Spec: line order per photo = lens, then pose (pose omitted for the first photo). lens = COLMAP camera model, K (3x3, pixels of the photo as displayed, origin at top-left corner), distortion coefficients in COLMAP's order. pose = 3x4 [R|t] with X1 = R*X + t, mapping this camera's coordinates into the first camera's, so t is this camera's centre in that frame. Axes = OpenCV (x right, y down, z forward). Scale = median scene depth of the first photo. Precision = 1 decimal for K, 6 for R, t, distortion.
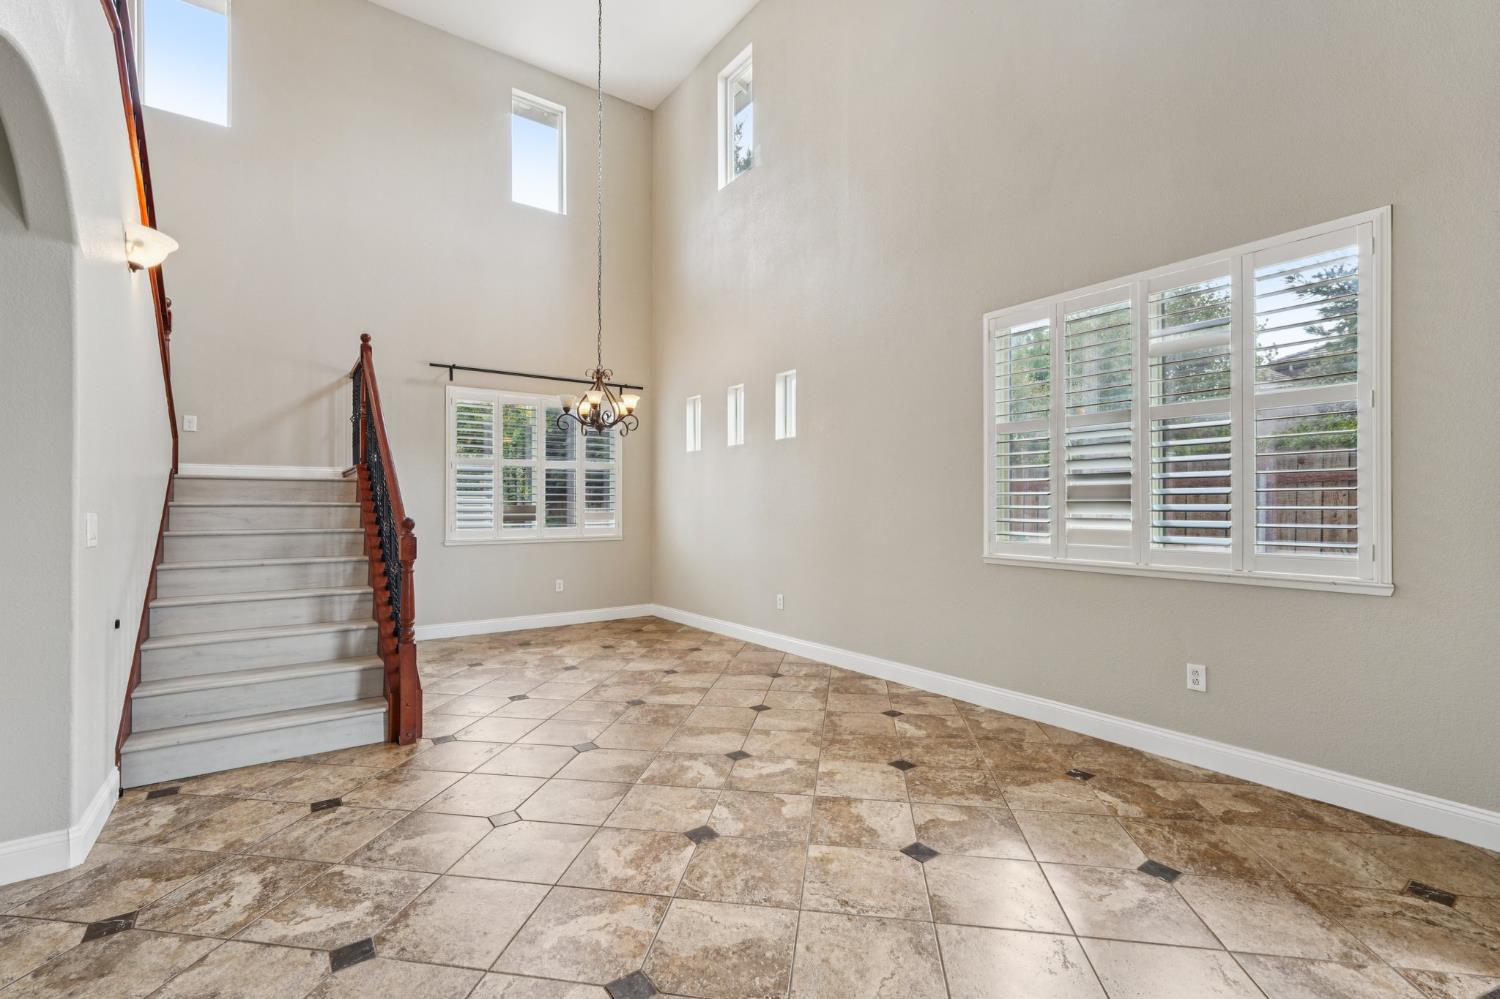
lens RADIAL K [[662.6, 0, 745.0], [0, 662.6, 505.9], [0, 0, 1]] dist [-0.016915, 0.007227]
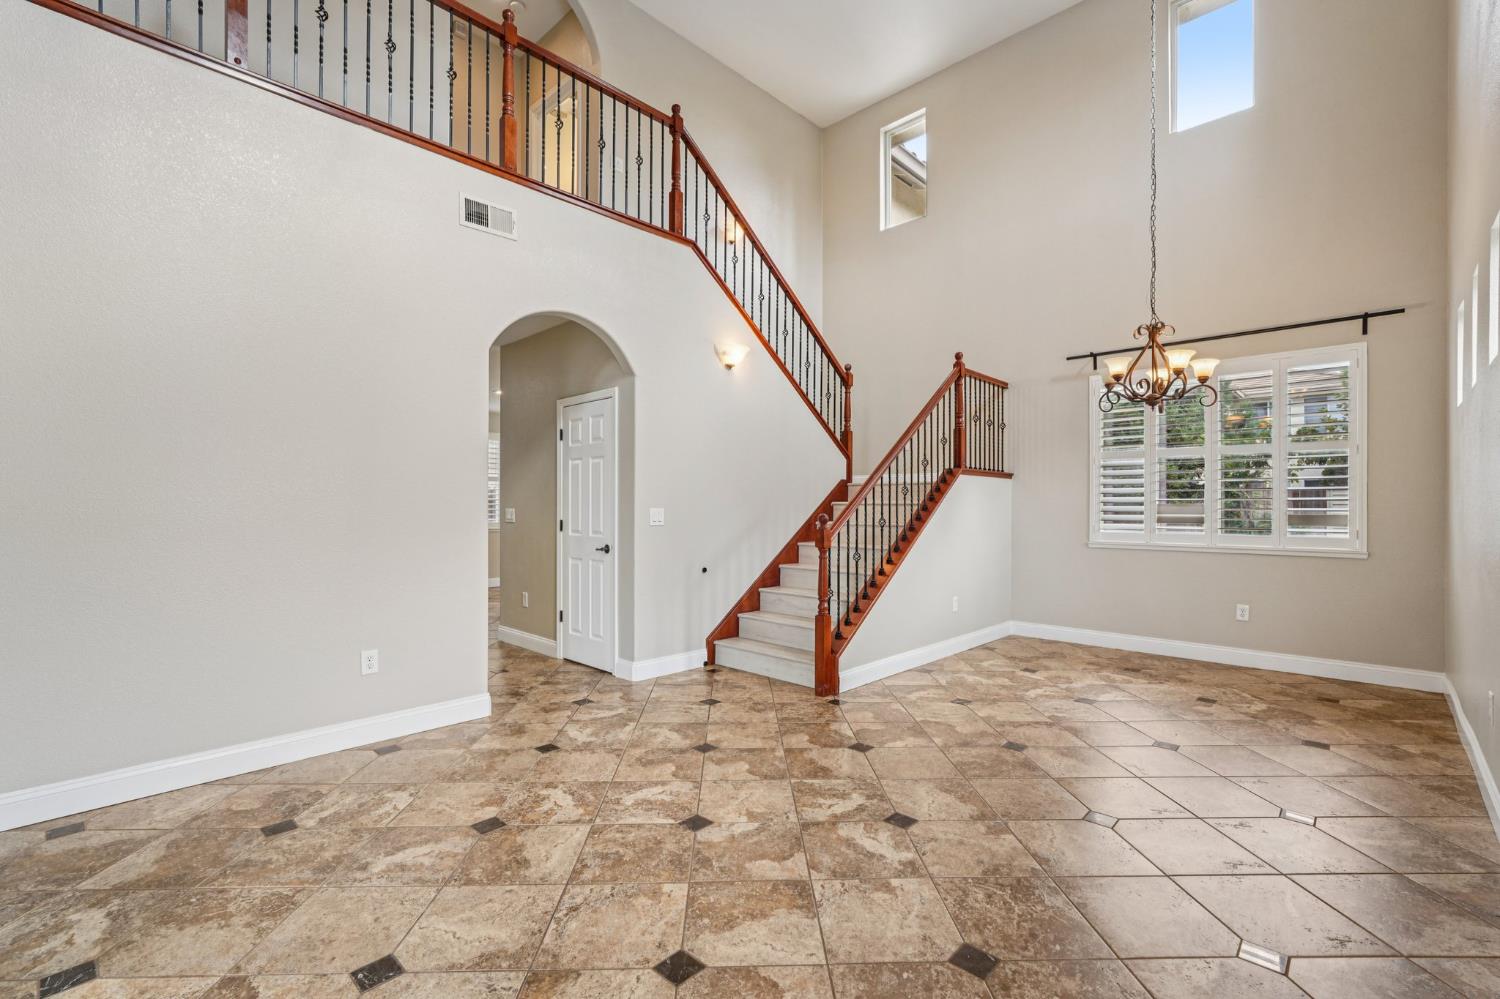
lens RADIAL K [[662.6, 0, 748.3], [0, 662.6, 501.5], [0, 0, 1]] dist [-0.016915, 0.007227]
pose [[0.175919, -0.004683, -0.984394, 0.795255], [-0.001202, 0.999987, -0.004972, 0.001768], [0.984404, 0.002058, 0.175911, 0.741271]]
